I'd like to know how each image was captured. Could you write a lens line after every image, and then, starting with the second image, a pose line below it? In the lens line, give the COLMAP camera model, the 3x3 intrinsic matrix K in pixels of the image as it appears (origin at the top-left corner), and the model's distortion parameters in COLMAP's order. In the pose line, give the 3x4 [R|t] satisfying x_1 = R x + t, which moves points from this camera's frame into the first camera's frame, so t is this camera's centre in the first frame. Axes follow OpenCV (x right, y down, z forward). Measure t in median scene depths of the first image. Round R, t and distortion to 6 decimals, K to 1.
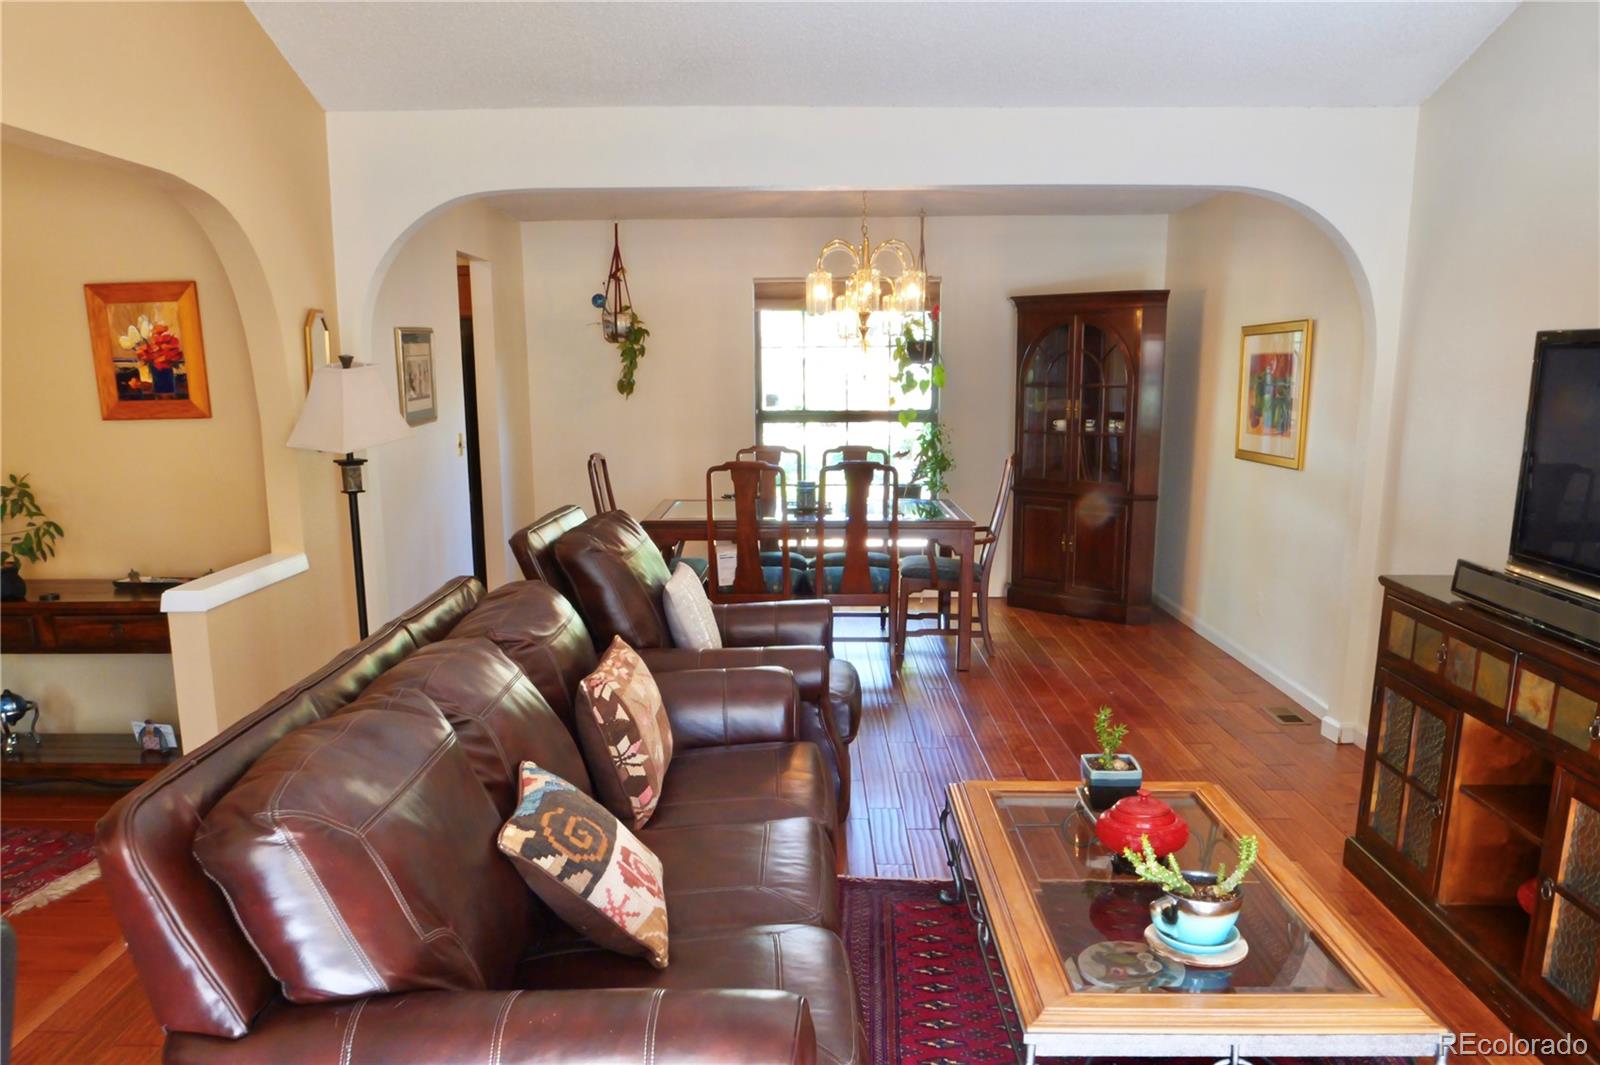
lens RADIAL K [[1251.2, 0, 773.5], [0, 1251.2, 650.9], [0, 0, 1]] dist [-0.040706, 0.005899]
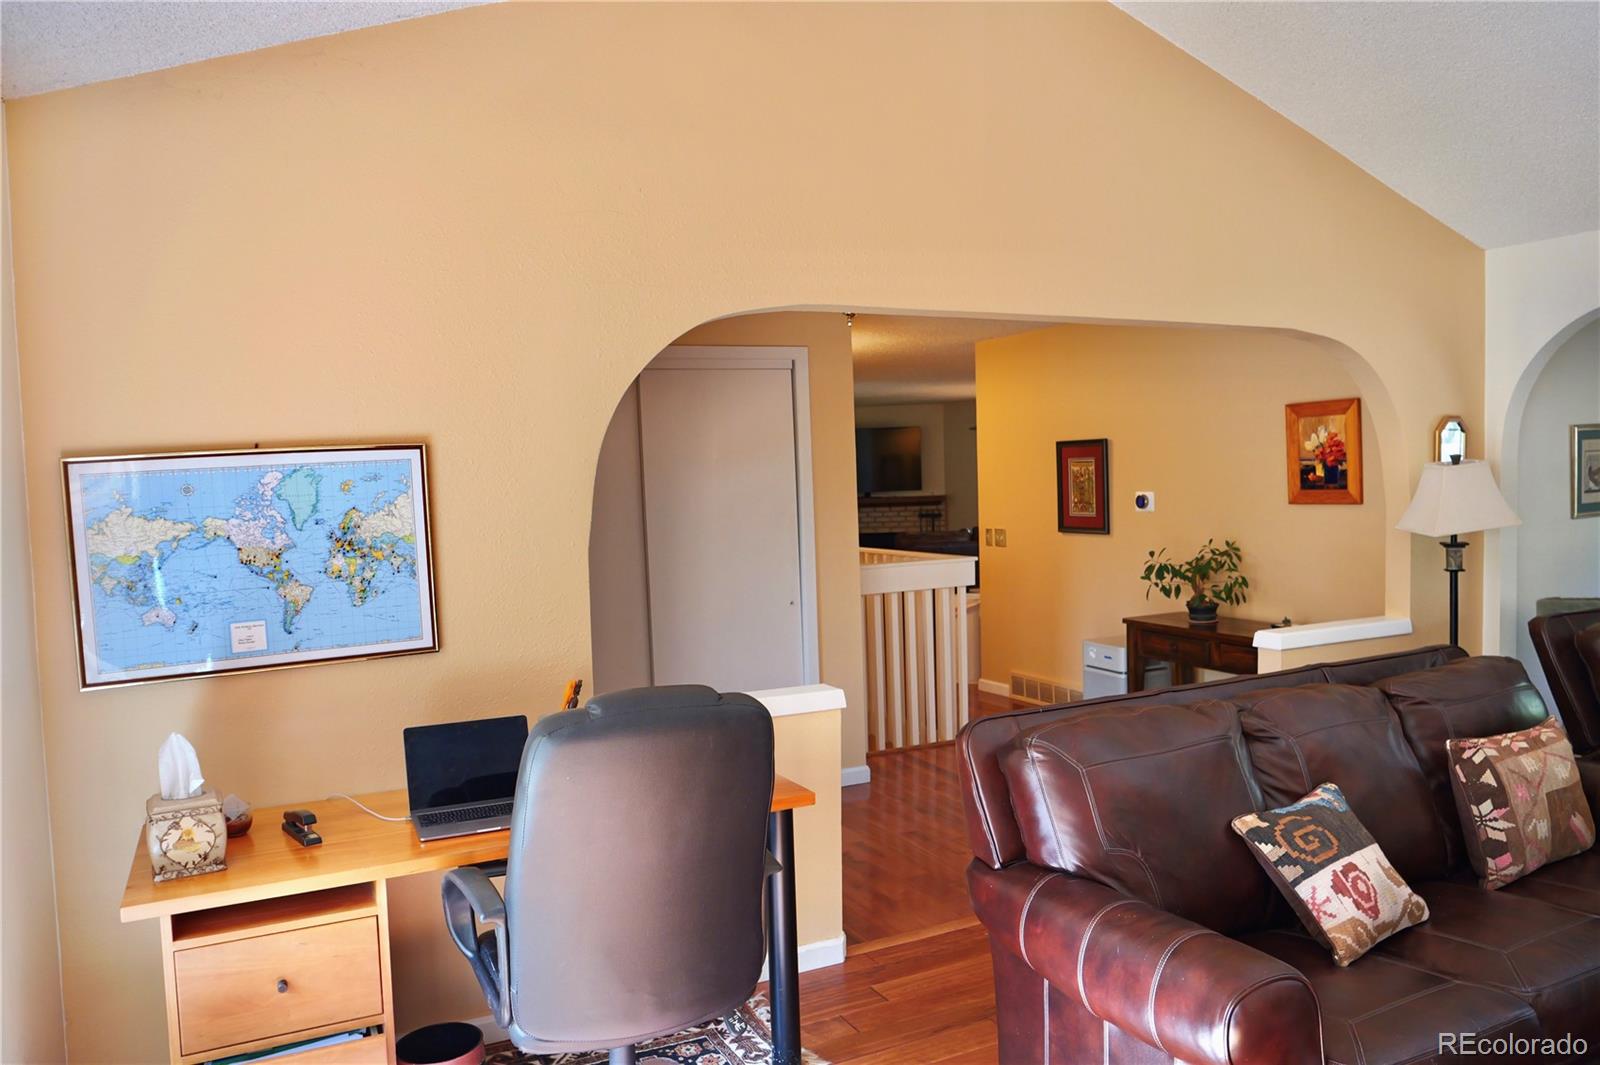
lens RADIAL K [[1143.7, 0, 813.4], [0, 1143.7, 530.4], [0, 0, 1]] dist [-0.054899, 0.016217]
pose [[0.467561, 0.037034, -0.883185, 0.296384], [-0.178892, 0.982413, -0.053511, -0.002897], [0.865670, 0.183014, 0.465963, -0.001857]]
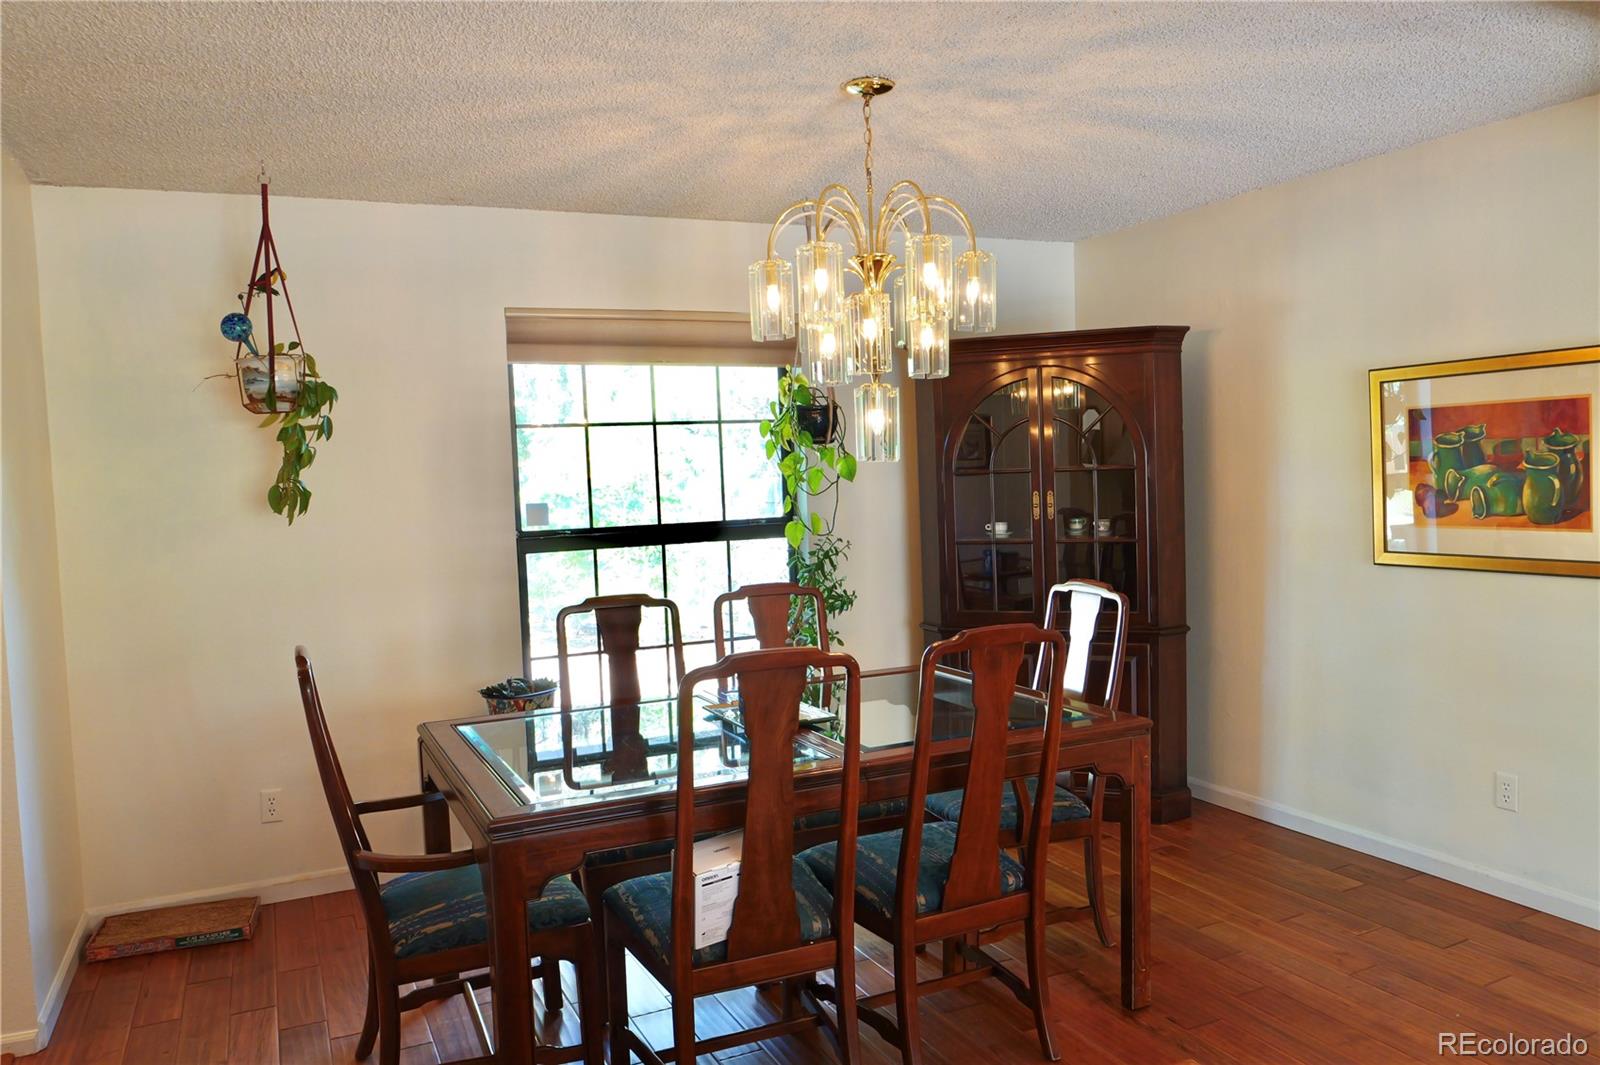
lens RADIAL K [[1143.7, 0, 831.5], [0, 1143.7, 526.5], [0, 0, 1]] dist [-0.054899, 0.016217]
pose [[0.880339, -0.051129, 0.471581, -0.240909], [0.134292, 0.980364, -0.144401, -0.178487], [-0.454938, 0.190452, 0.869919, 0.856091]]
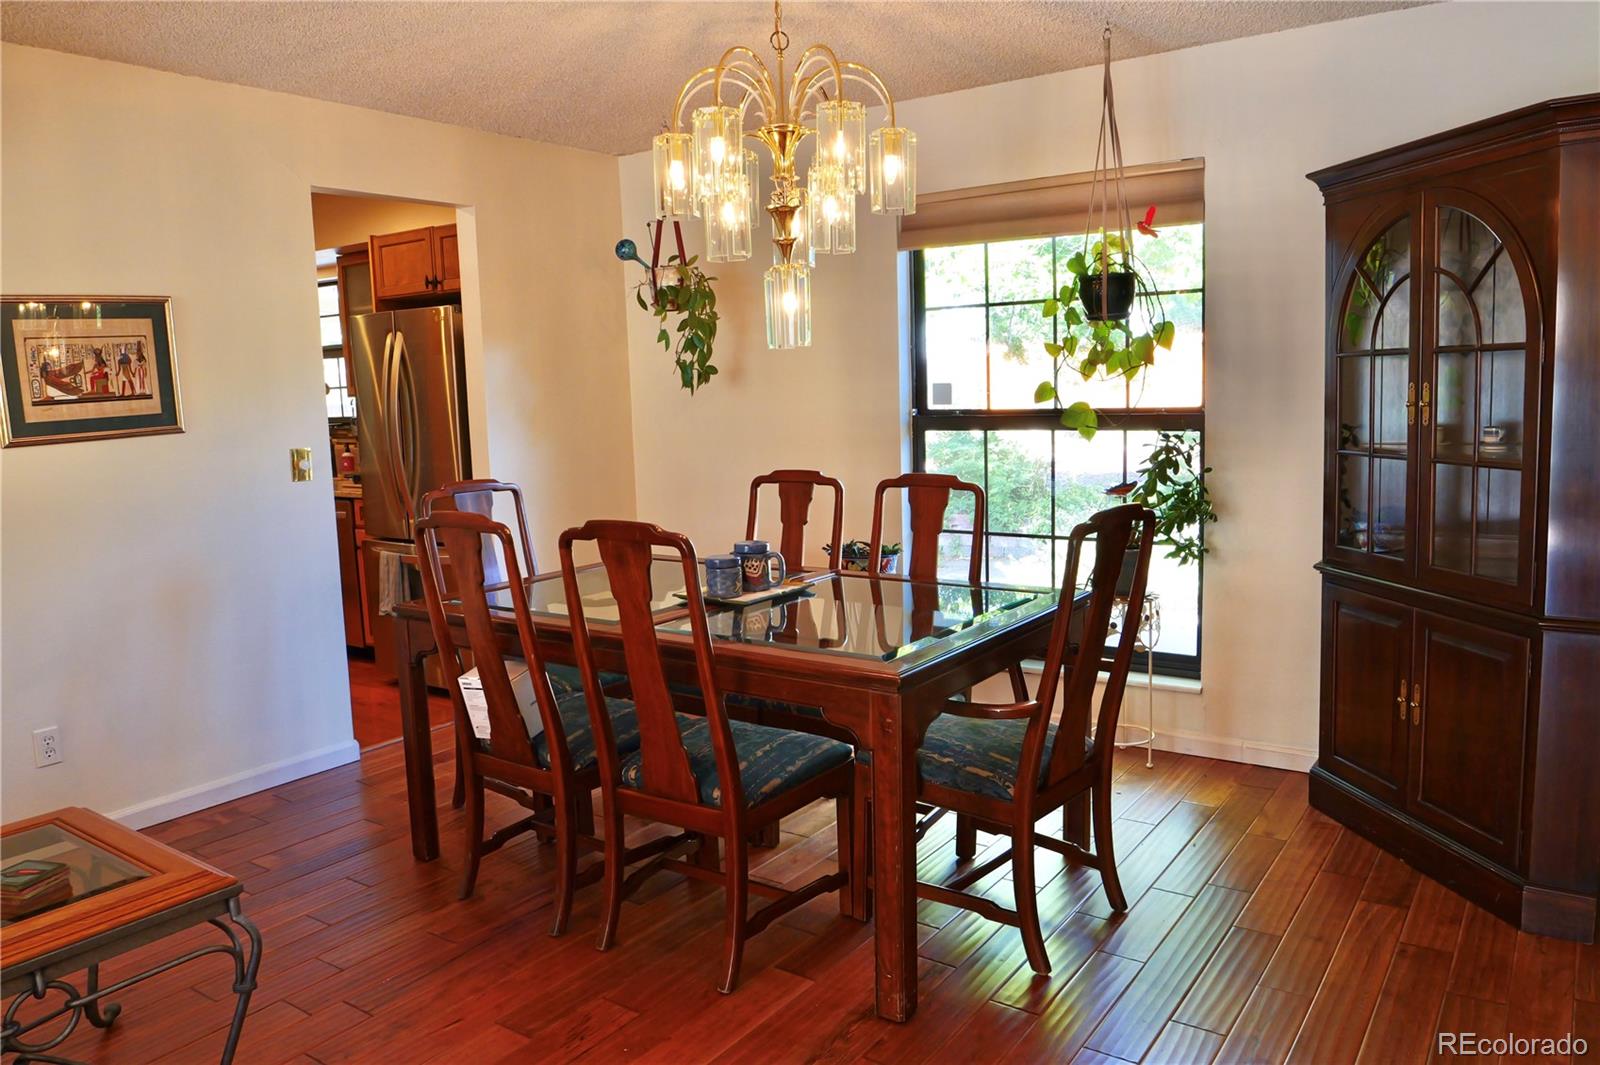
lens RADIAL K [[1143.7, 0, 791.6], [0, 1143.7, 532.5], [0, 0, 1]] dist [-0.054899, 0.016217]
pose [[0.823166, 0.051191, -0.565489, 0.466840], [-0.097351, 0.993904, -0.051738, -0.175292], [0.559393, 0.097639, 0.823132, 0.915876]]
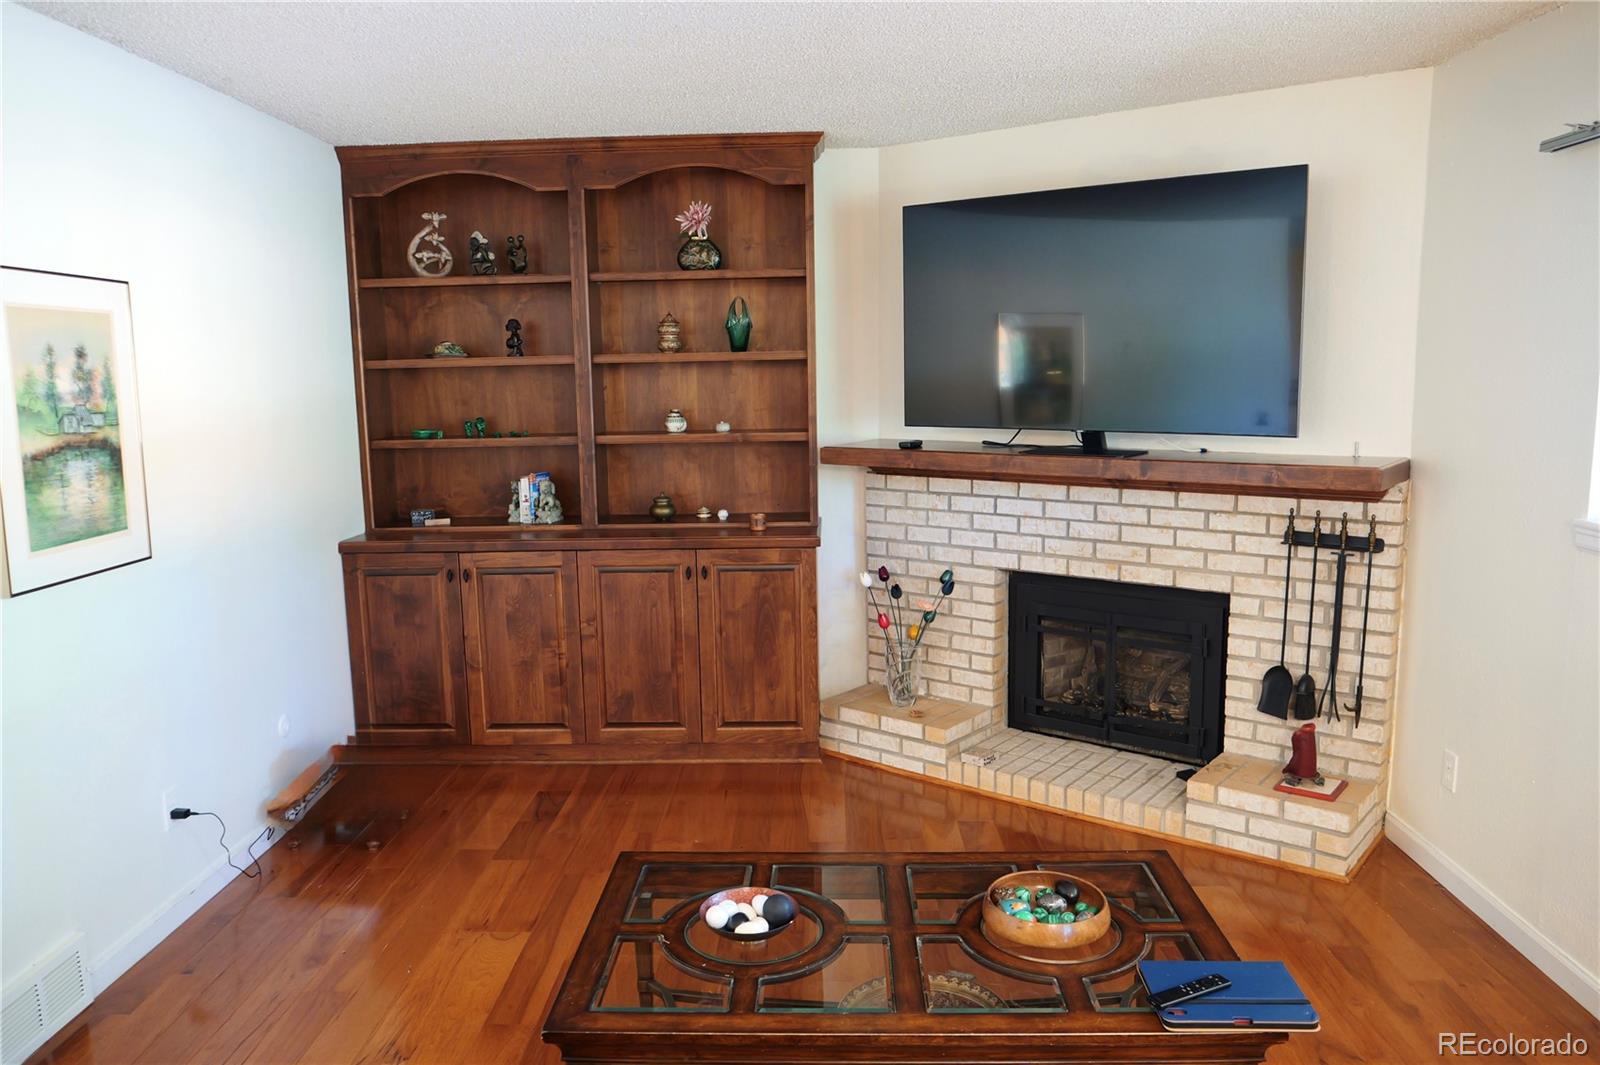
lens RADIAL K [[1143.7, 0, 797.5], [0, 1143.7, 535.8], [0, 0, 1]] dist [-0.054899, 0.016217]
pose [[0.006480, 0.154124, -0.988030, -1.667072], [-0.220648, 0.963918, 0.148915, -0.320360], [0.975332, 0.217042, 0.040253, 1.413142]]
